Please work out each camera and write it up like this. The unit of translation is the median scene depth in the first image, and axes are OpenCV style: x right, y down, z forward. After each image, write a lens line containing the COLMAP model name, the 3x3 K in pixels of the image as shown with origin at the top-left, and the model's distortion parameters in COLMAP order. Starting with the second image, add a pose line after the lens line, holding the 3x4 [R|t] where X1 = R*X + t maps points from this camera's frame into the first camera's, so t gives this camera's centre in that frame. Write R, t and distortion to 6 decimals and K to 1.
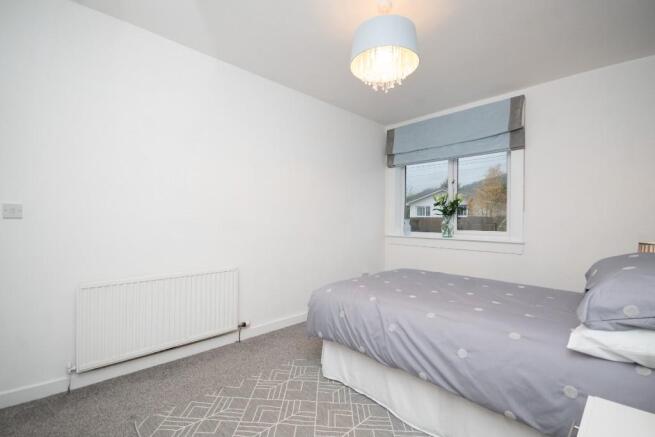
lens RADIAL K [[289.1, 0, 322.9], [0, 289.1, 216.1], [0, 0, 1]] dist [-0.002783, -0.004744]
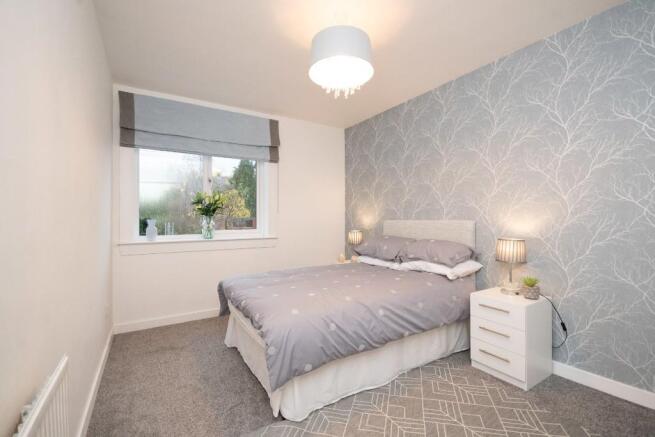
lens RADIAL K [[289.1, 0, 325.1], [0, 289.1, 221.7], [0, 0, 1]] dist [-0.002783, -0.004744]
pose [[0.190987, -0.017657, 0.981434, -0.790587], [-0.003670, 0.999818, 0.018702, -0.000497], [-0.981586, -0.007174, 0.190887, 0.841952]]
